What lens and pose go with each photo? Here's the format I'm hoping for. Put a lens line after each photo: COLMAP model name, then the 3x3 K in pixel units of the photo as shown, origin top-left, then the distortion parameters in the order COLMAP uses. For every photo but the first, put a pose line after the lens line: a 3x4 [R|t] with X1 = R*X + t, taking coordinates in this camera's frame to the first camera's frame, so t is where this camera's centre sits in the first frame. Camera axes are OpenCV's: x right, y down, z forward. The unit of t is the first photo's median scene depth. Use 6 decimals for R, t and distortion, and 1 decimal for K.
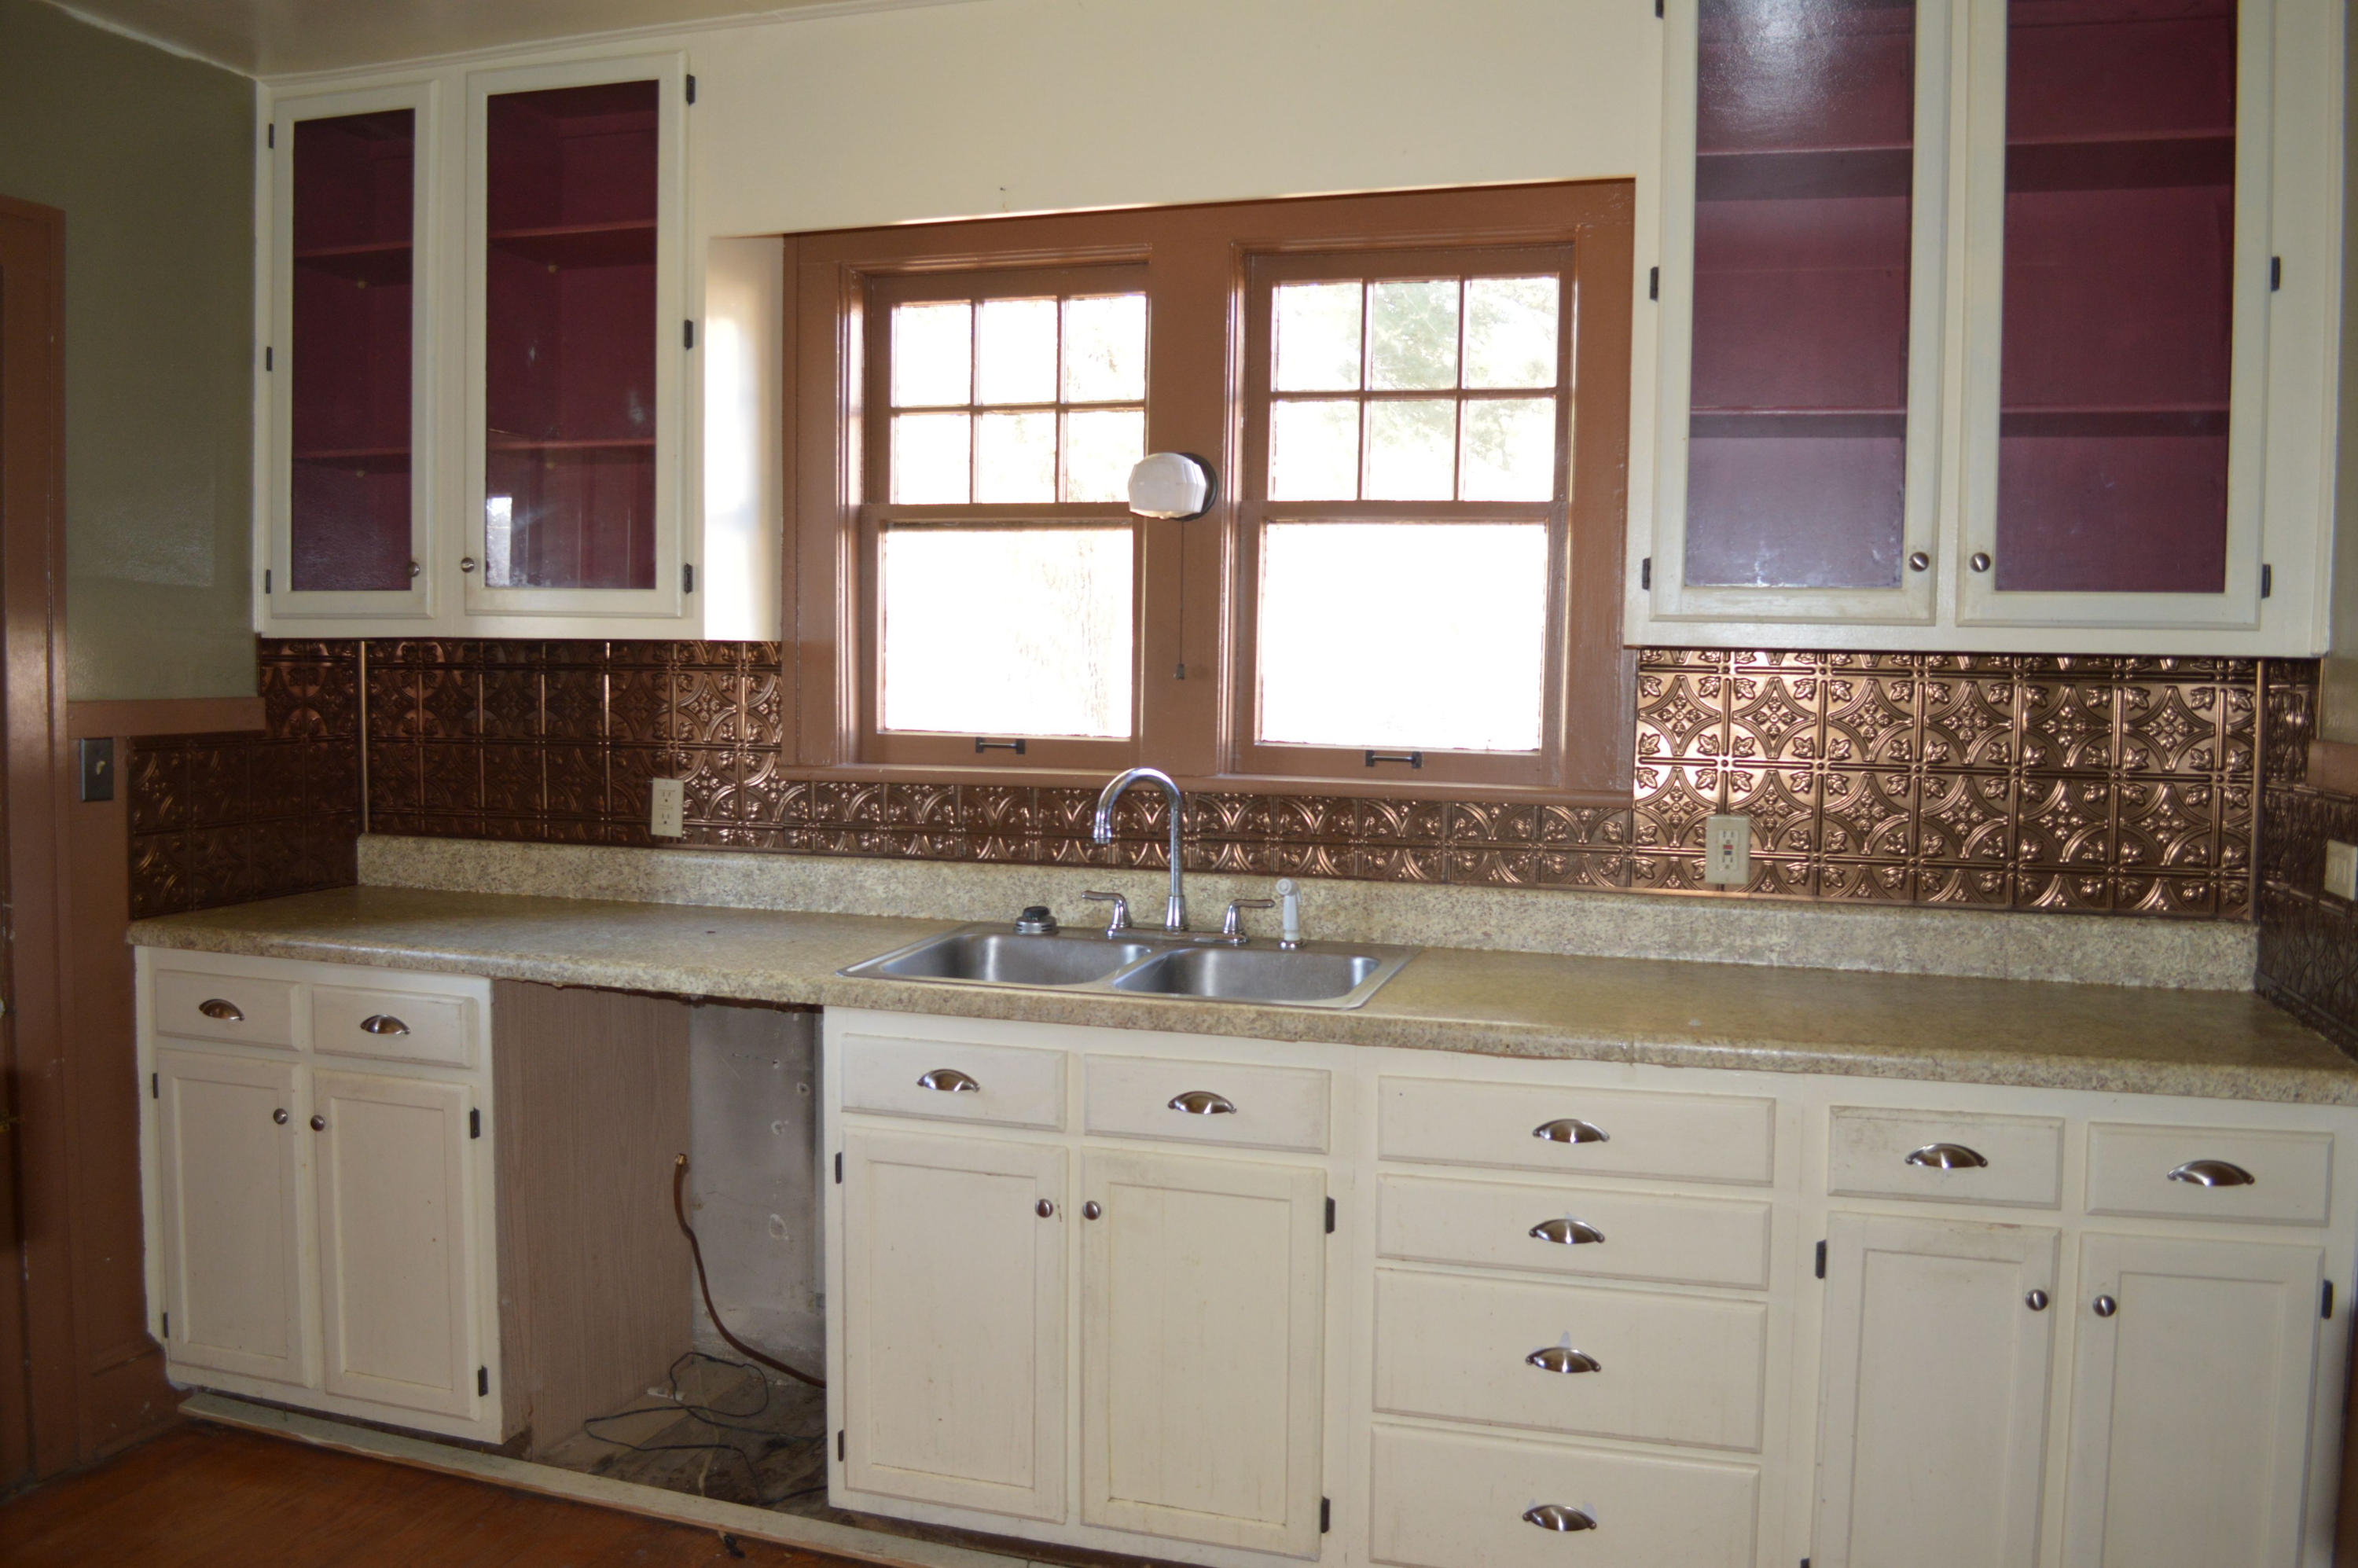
lens RADIAL K [[1865.8, 0, 1178.9], [0, 1865.8, 777.1], [0, 0, 1]] dist [-0.079709, -0.006431]
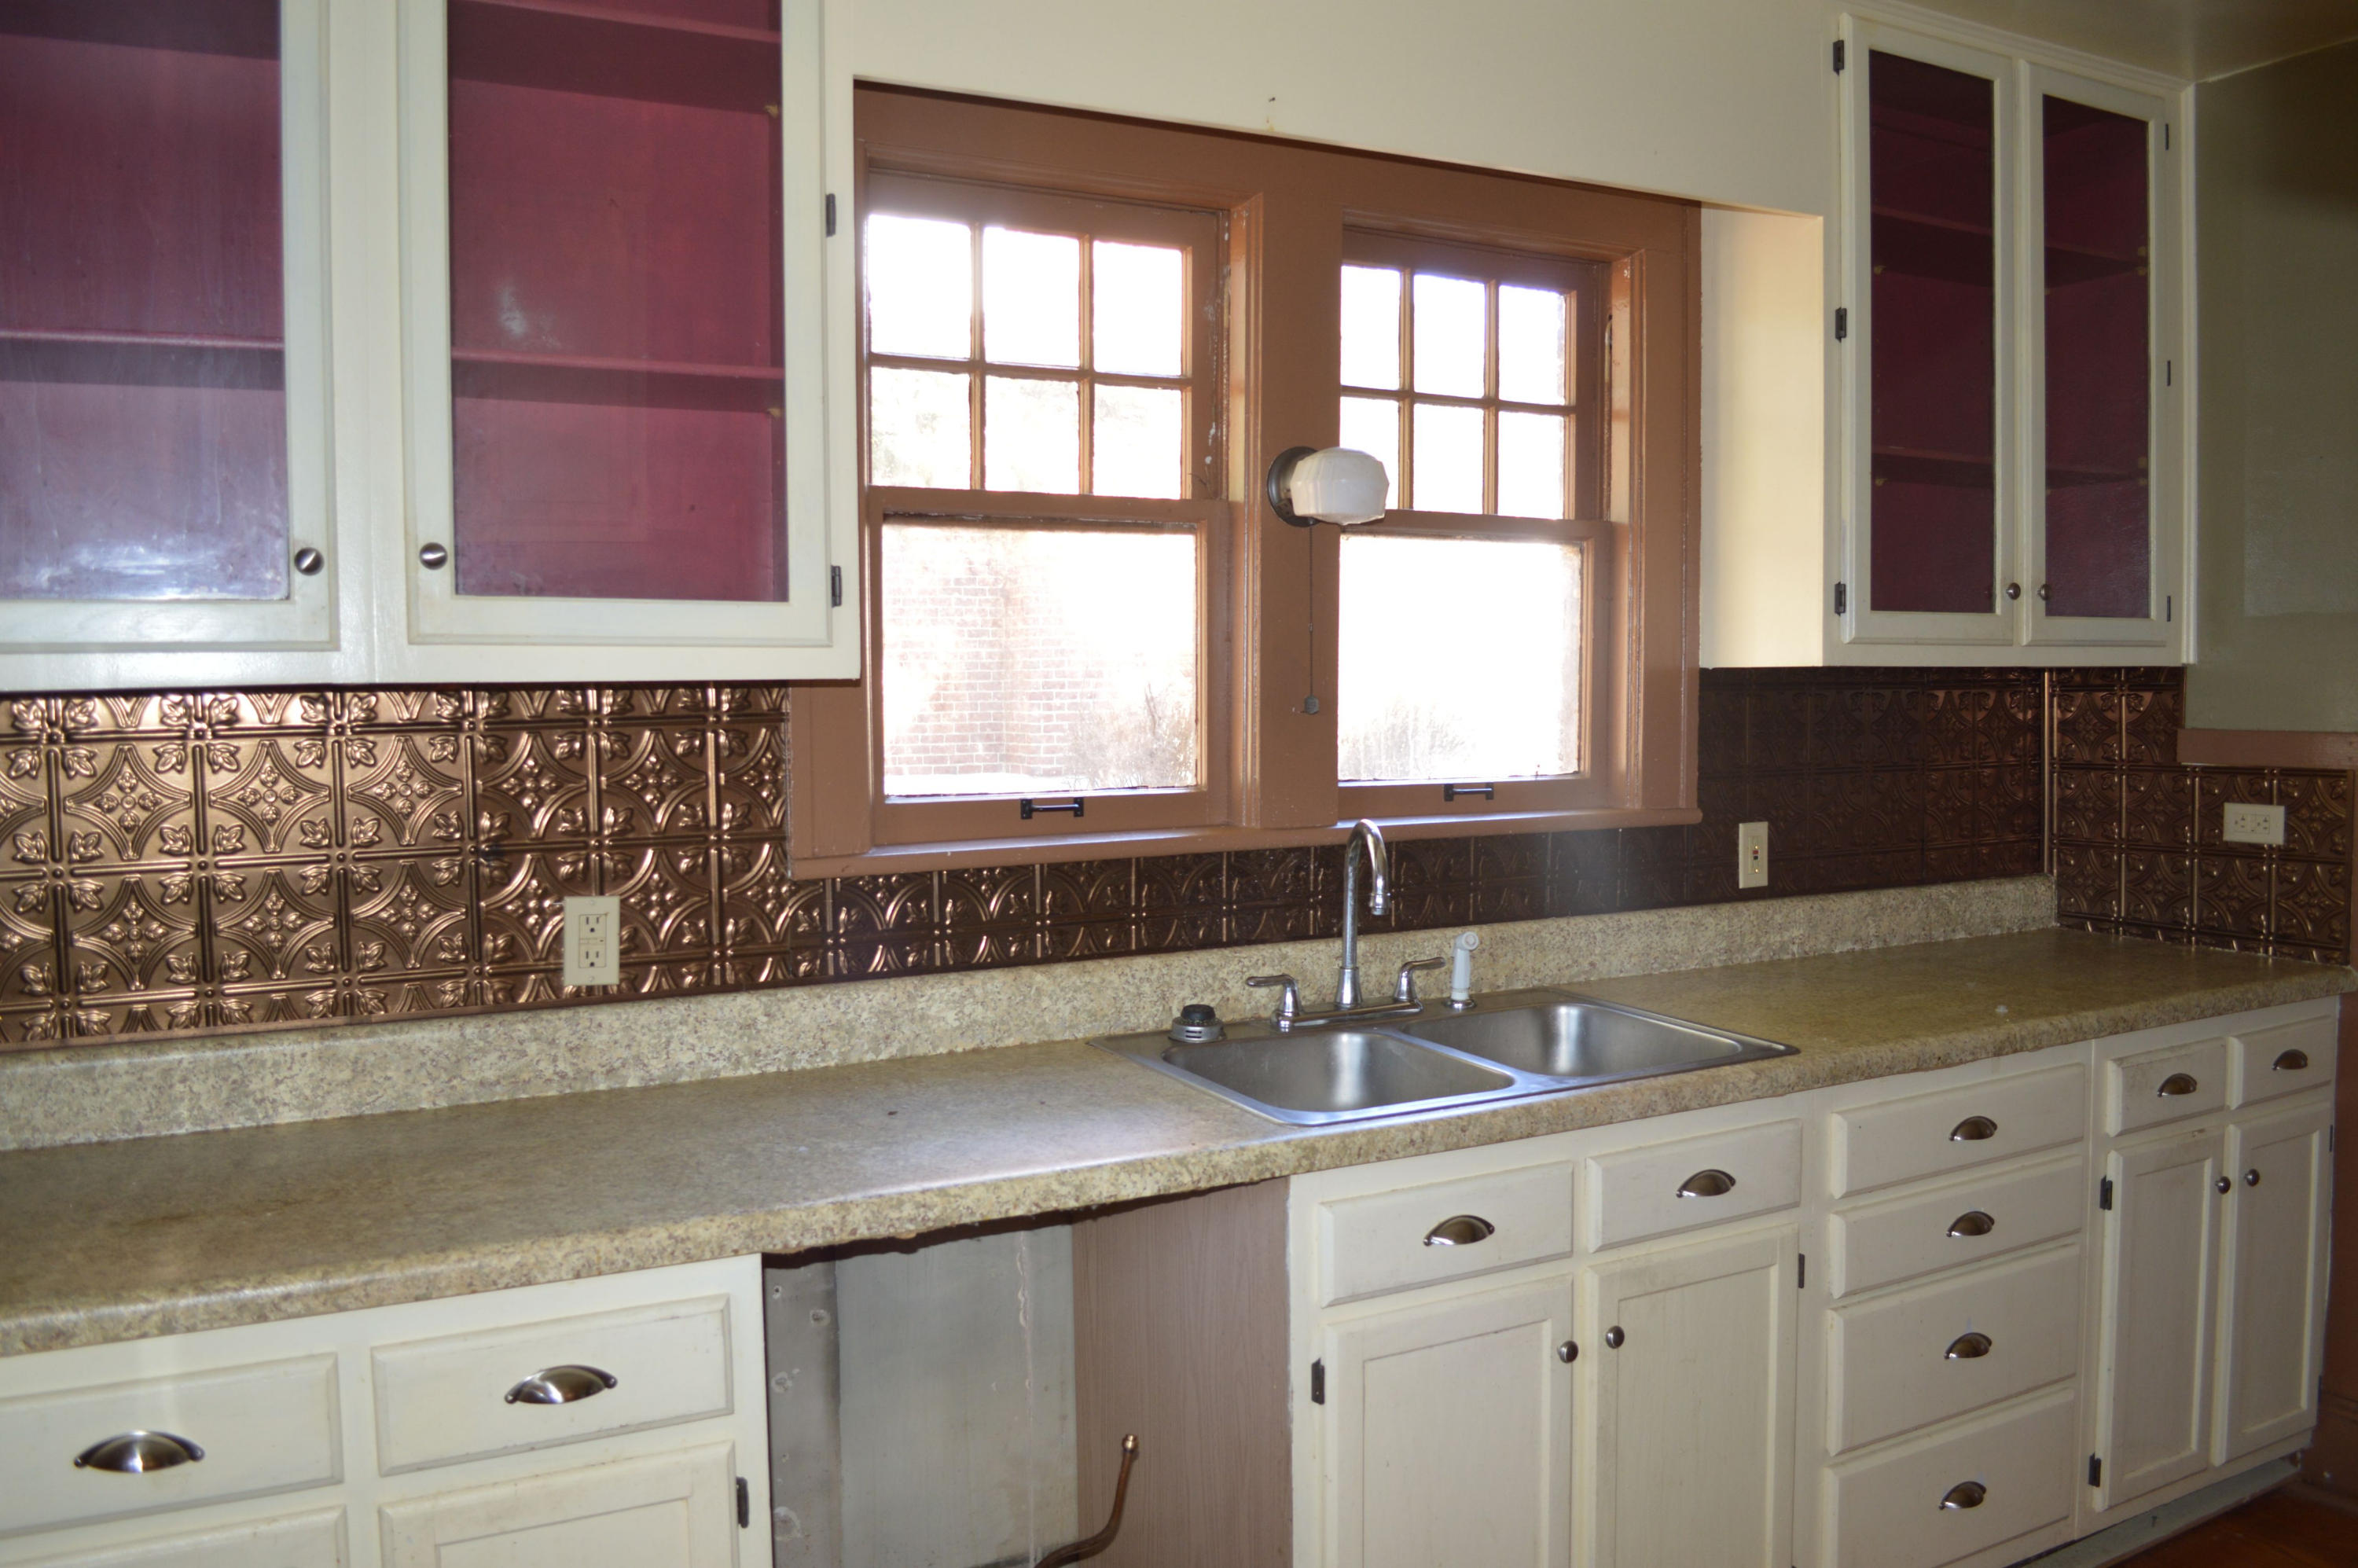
lens RADIAL K [[1865.8, 0, 1179.0], [0, 1865.8, 783.2], [0, 0, 1]] dist [-0.079709, -0.006431]
pose [[0.702470, -0.060647, 0.709125, -0.638337], [0.061634, 0.997803, 0.024280, -0.044933], [-0.709039, 0.026650, 0.704665, 0.441093]]
